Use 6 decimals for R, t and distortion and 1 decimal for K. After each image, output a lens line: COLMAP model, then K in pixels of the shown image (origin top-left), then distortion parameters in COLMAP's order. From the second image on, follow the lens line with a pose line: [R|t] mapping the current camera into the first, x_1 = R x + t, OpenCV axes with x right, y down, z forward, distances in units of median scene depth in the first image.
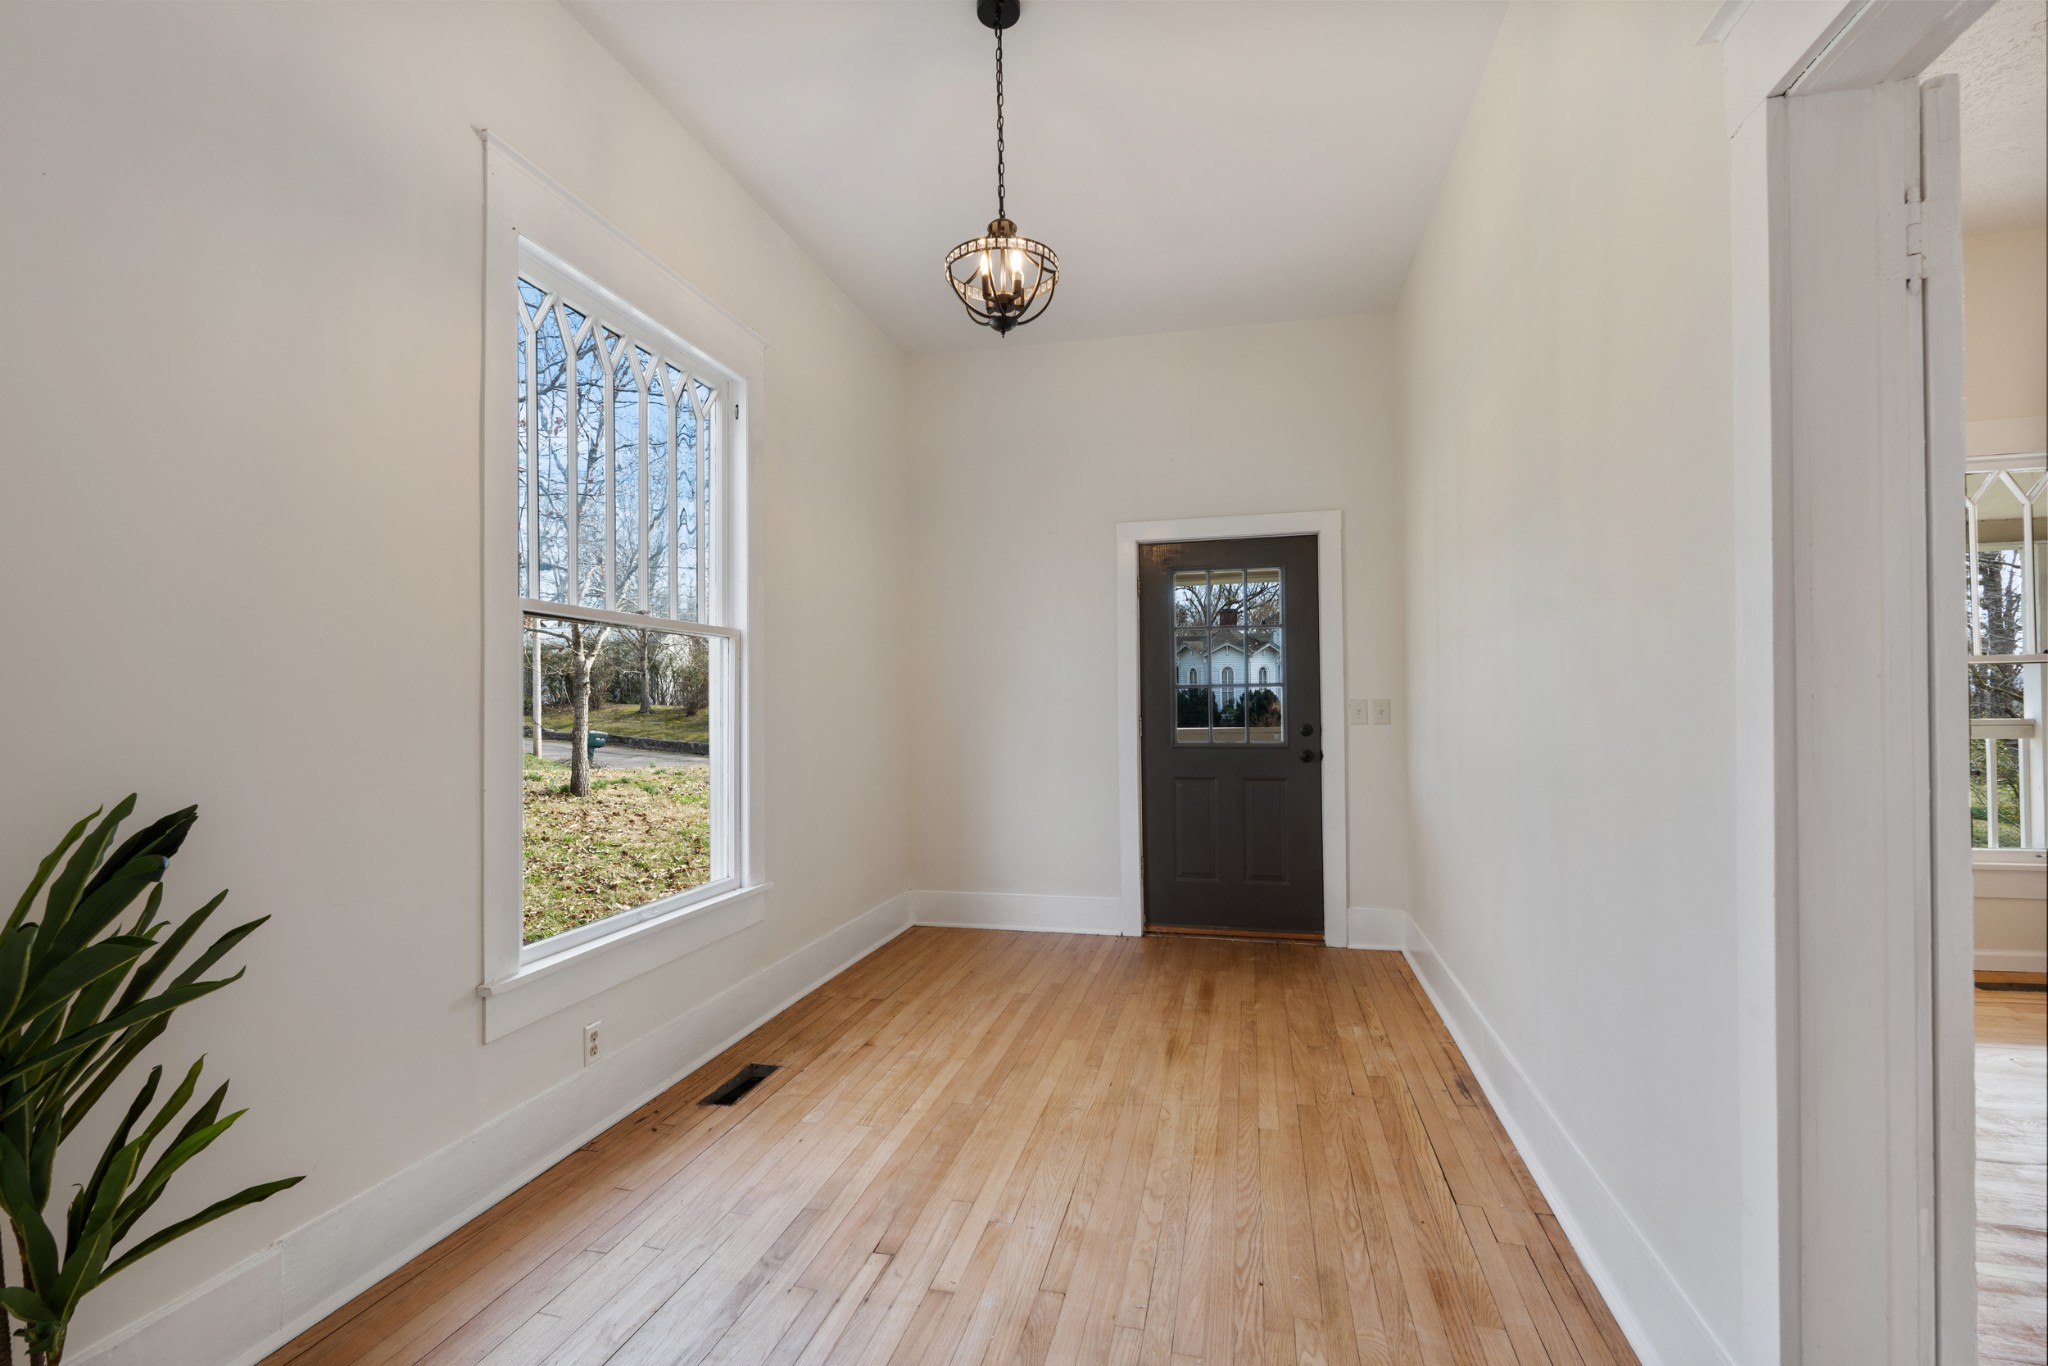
lens RADIAL K [[895.9, 0, 1020.2], [0, 895.9, 693.8], [0, 0, 1]] dist [-0.001982, -0.000212]
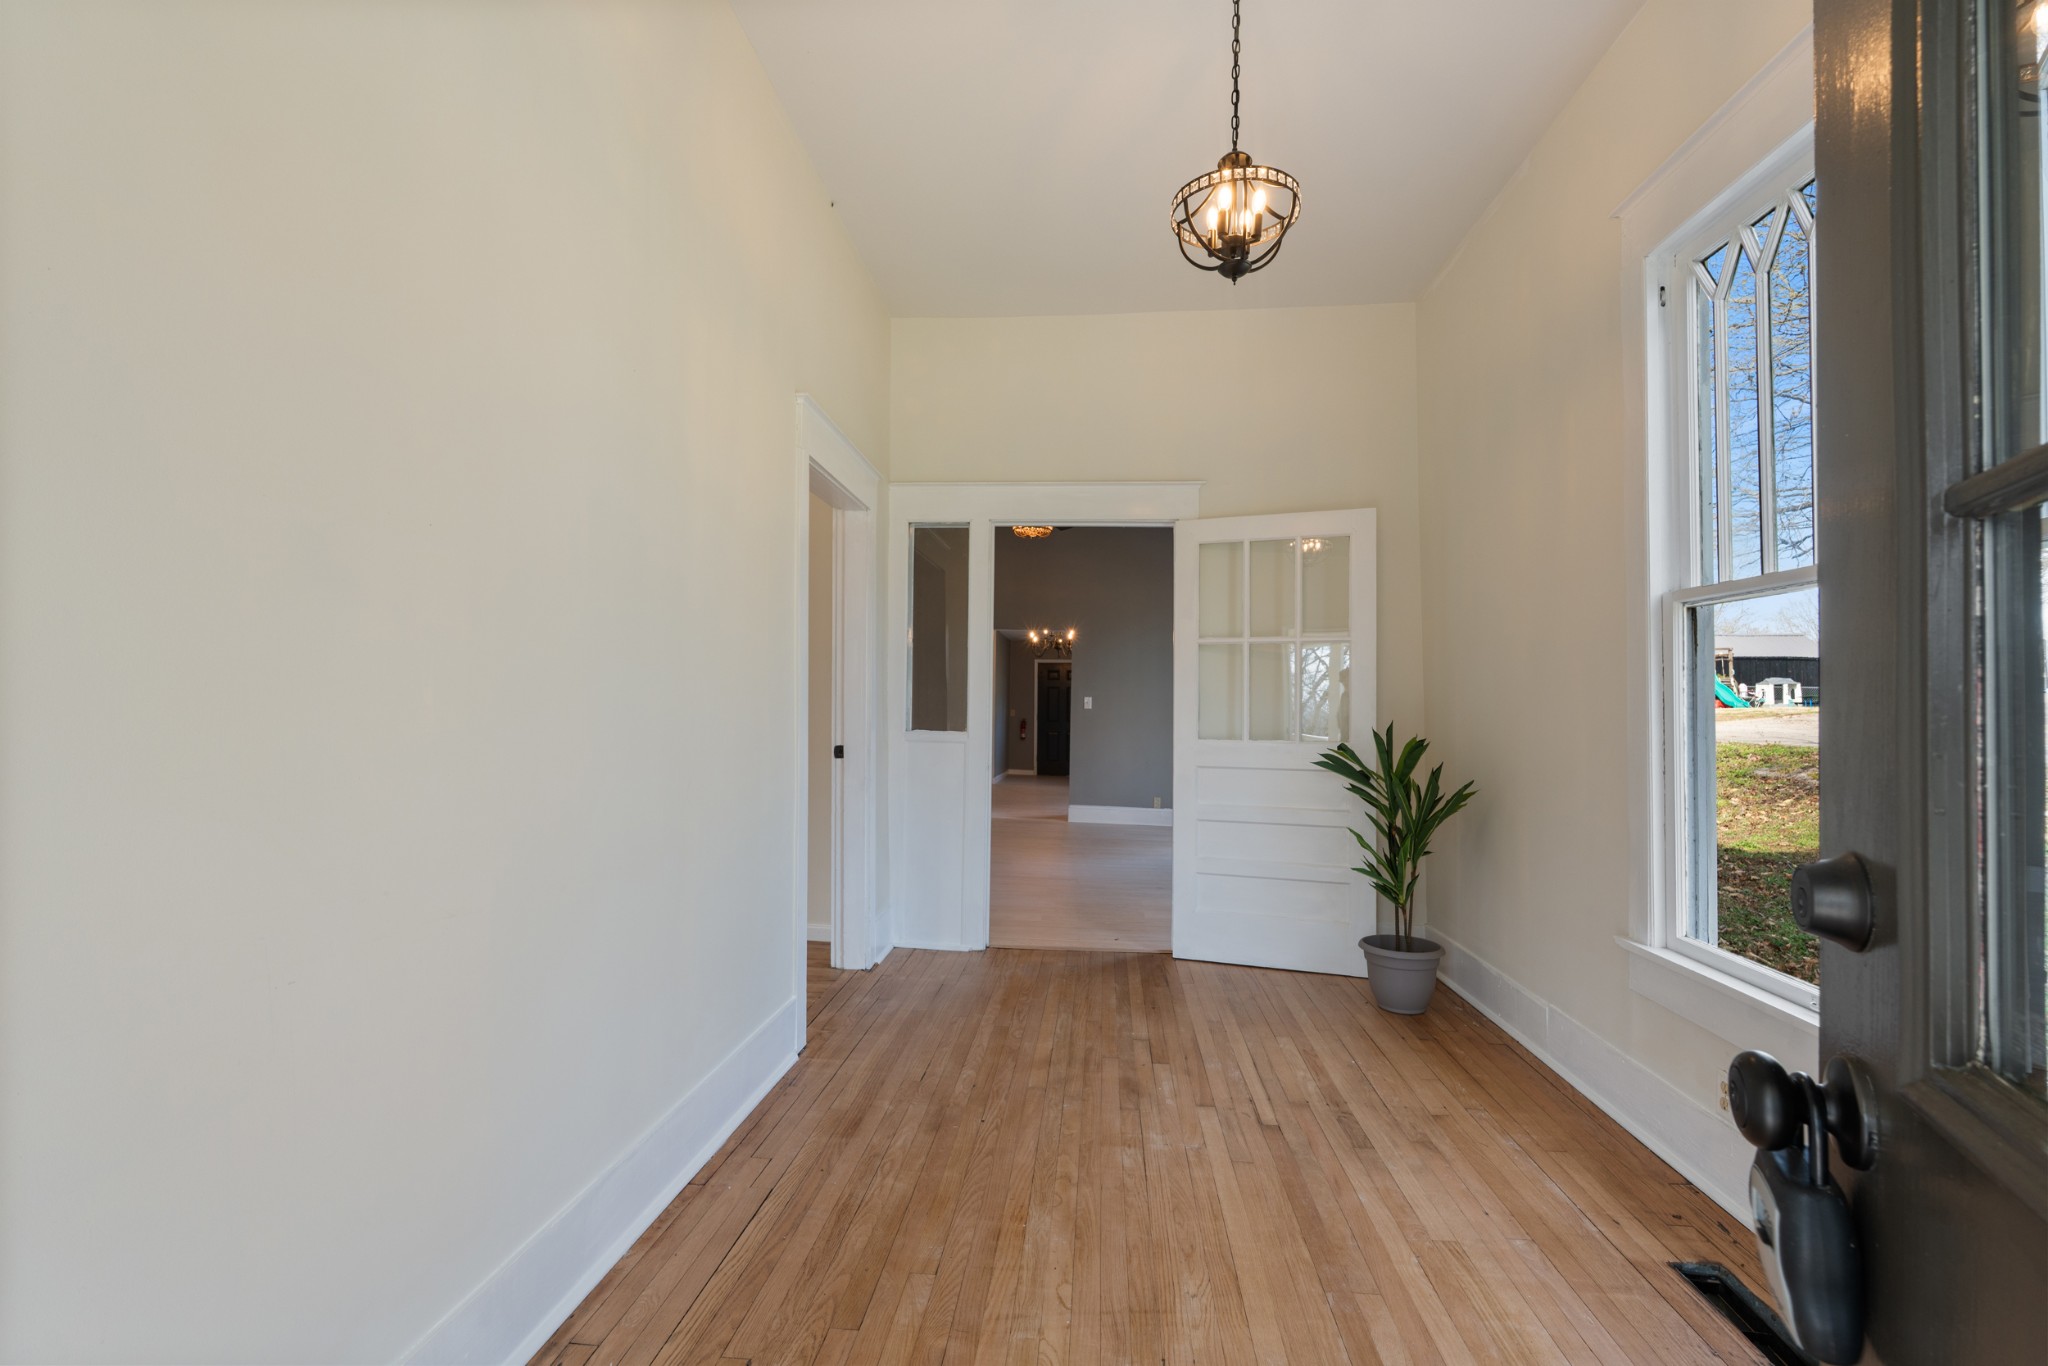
lens RADIAL K [[895.9, 0, 1020.2], [0, 895.9, 693.8], [0, 0, 1]] dist [-0.001982, -0.000212]
pose [[-0.987714, -0.003140, -0.156243, 0.348659], [0.000506, 0.999729, -0.023291, 0.033430], [0.156274, -0.023084, -0.987444, 1.930096]]
